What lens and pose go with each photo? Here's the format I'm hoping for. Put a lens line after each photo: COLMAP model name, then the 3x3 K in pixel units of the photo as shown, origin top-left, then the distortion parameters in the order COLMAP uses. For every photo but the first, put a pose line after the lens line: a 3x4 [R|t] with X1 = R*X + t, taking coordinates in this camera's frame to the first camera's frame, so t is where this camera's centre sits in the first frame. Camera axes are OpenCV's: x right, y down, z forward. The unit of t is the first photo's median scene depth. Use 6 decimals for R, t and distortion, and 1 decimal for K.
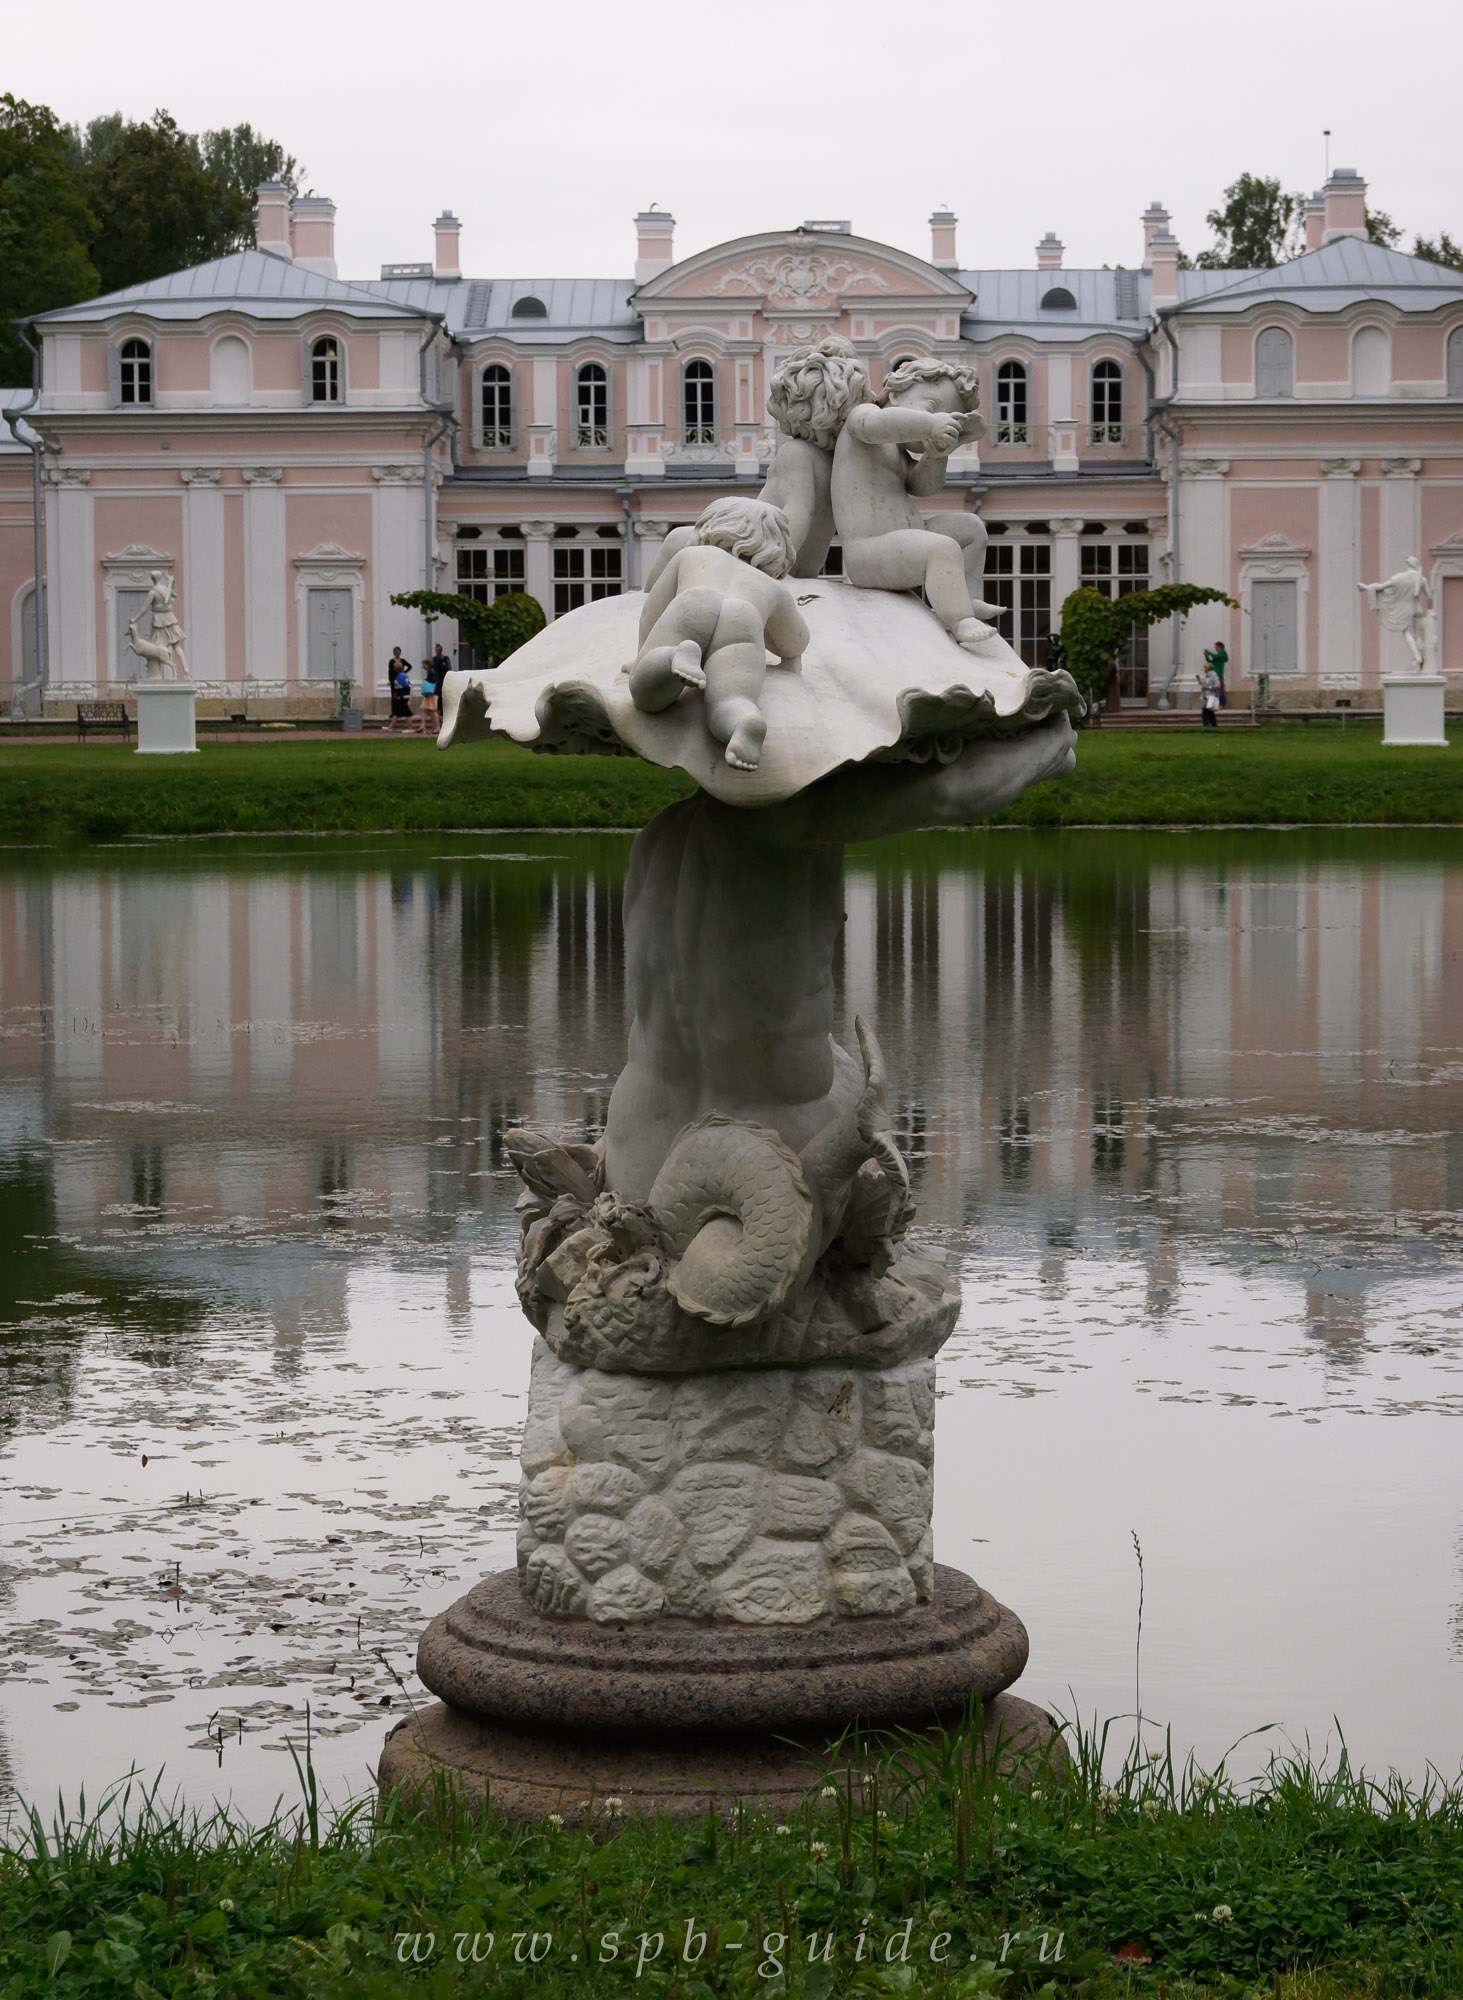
lens RADIAL K [[4951.4, 0, 792.6], [0, 4951.4, 998.9], [0, 0, 1]] dist [0.049576, -0.482205]
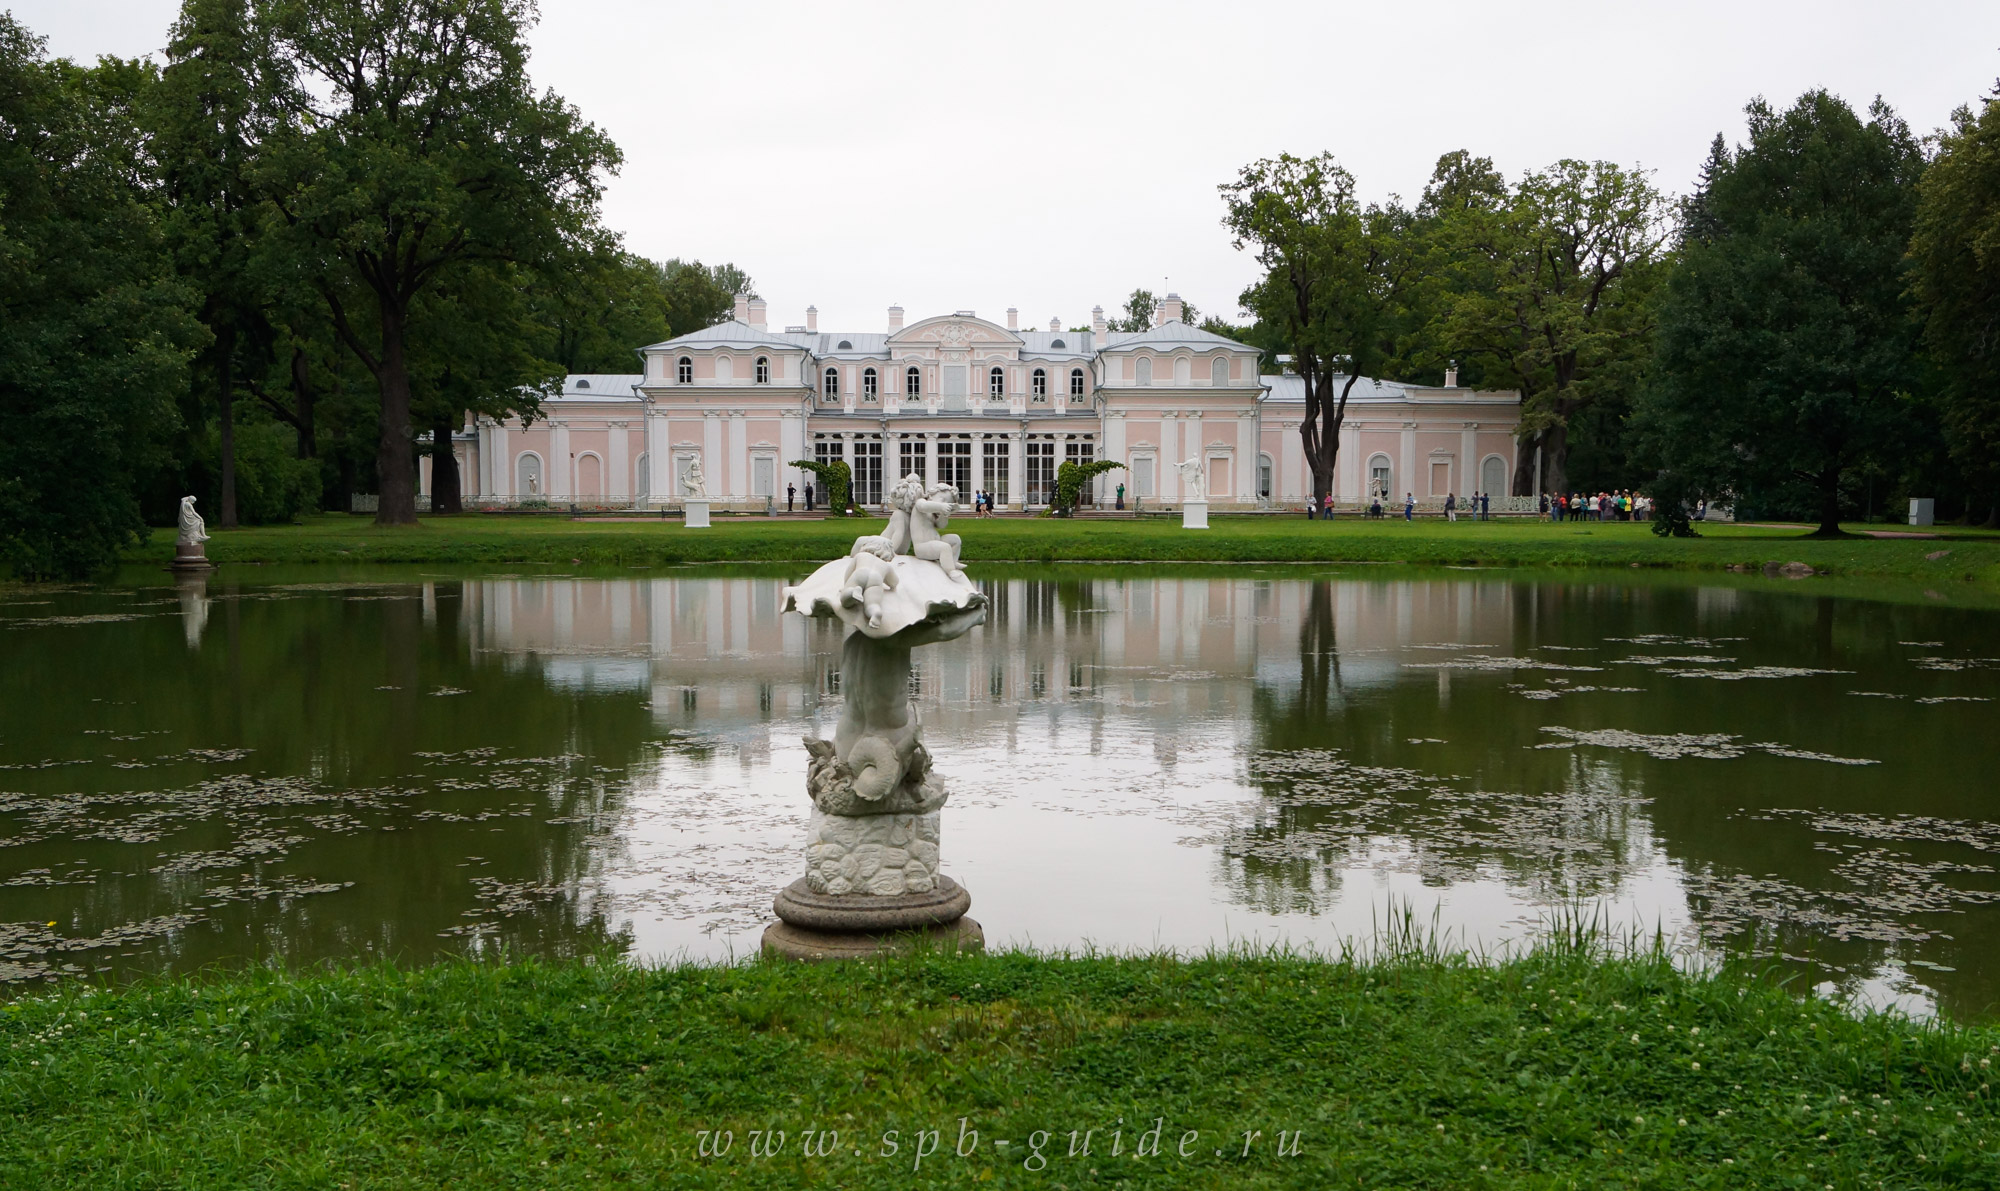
lens RADIAL K [[2015.7, 0, 1030.0], [0, 2015.7, 686.9], [0, 0, 1]] dist [0.001656, -0.002280]
pose [[0.999280, 0.005090, 0.037609, 0.002503], [-0.006351, 0.999418, 0.033506, -0.003230], [-0.037417, -0.033720, 0.998731, -0.017963]]
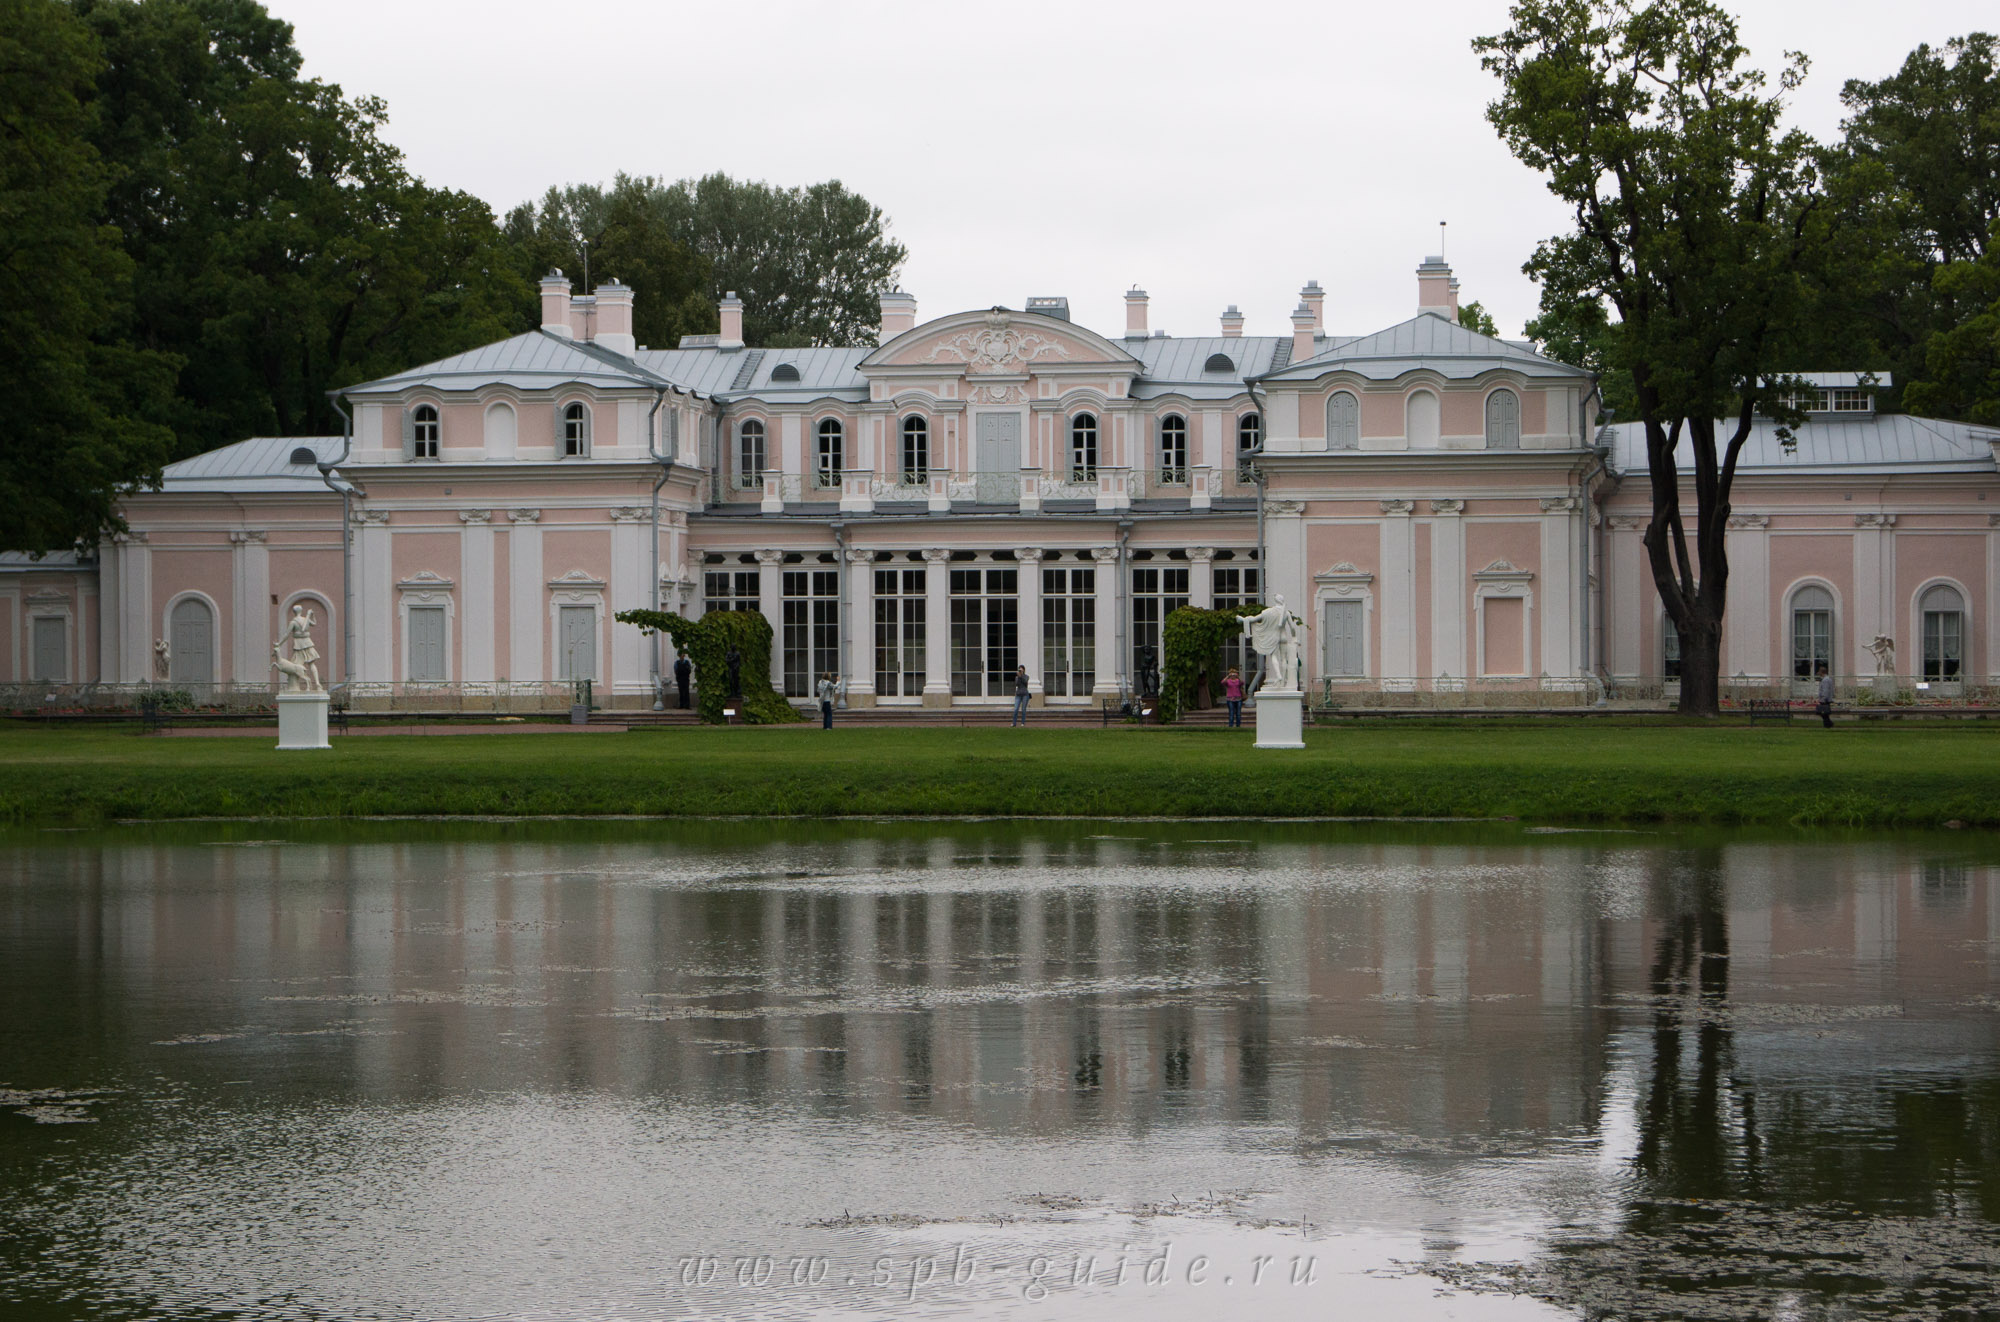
lens RADIAL K [[4538.8, 0, 996.4], [0, 4538.8, 696.3], [0, 0, 1]] dist [0.009258, 0.331385]
pose [[0.992025, 0.002971, -0.126010, 0.152607], [-0.009534, 0.998627, -0.051507, -0.003562], [0.125684, 0.052297, 0.990691, -0.102934]]
